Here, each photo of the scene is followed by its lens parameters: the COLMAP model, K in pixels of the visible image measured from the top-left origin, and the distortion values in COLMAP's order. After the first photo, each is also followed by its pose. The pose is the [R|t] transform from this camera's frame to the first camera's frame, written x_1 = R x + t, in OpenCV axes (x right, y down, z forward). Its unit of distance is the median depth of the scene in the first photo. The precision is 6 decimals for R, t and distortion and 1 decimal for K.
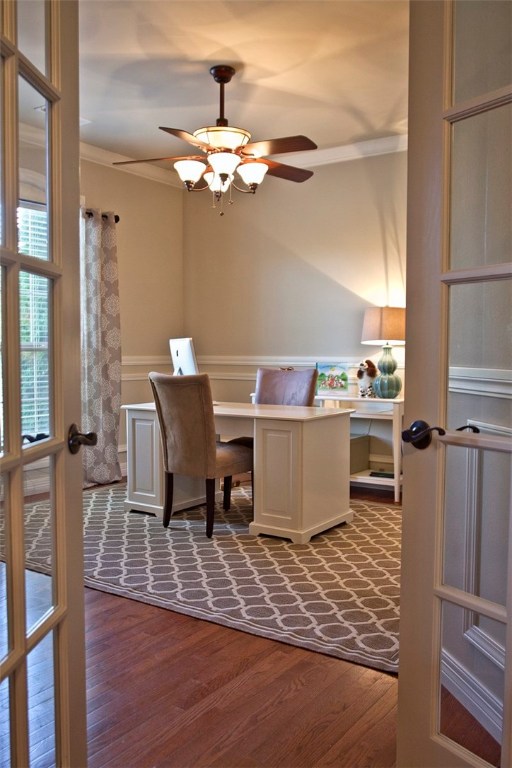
lens RADIAL K [[685.7, 0, 255.8], [0, 685.7, 385.1], [0, 0, 1]] dist [0.000441, -0.000050]
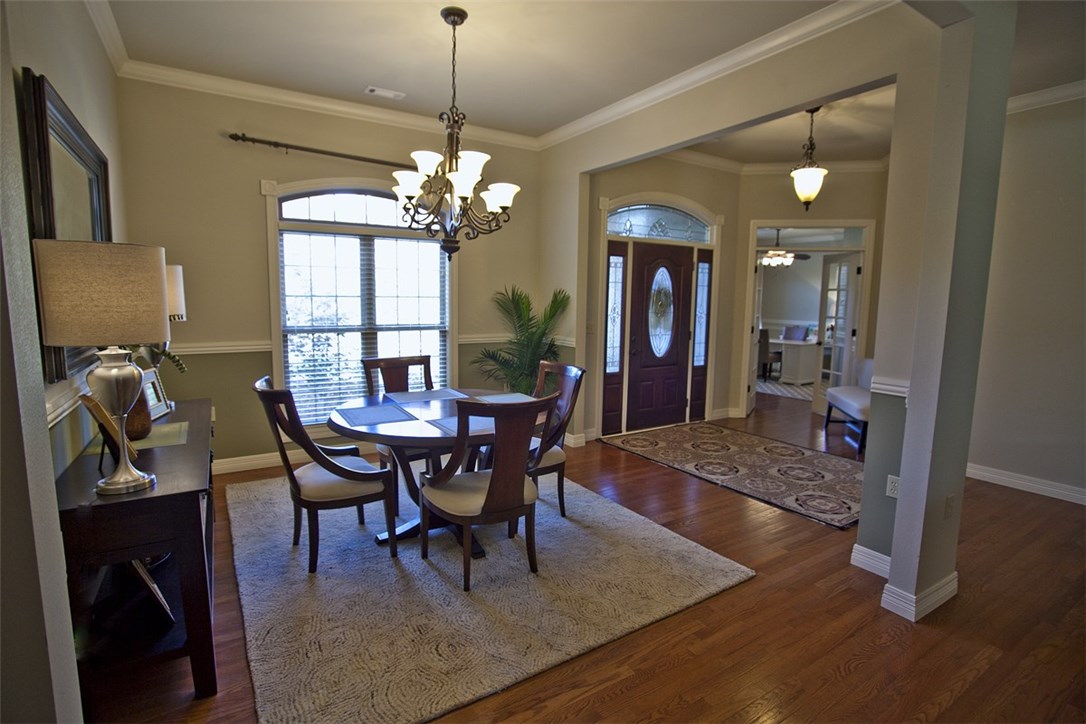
lens RADIAL K [[531.6, 0, 546.1], [0, 531.6, 365.8], [0, 0, 1]] dist [-0.044862, 0.013842]
pose [[0.920694, 0.054354, -0.386481, -0.058861], [-0.024852, 0.996410, 0.080931, -0.016473], [0.389492, -0.064908, 0.918740, -1.463722]]
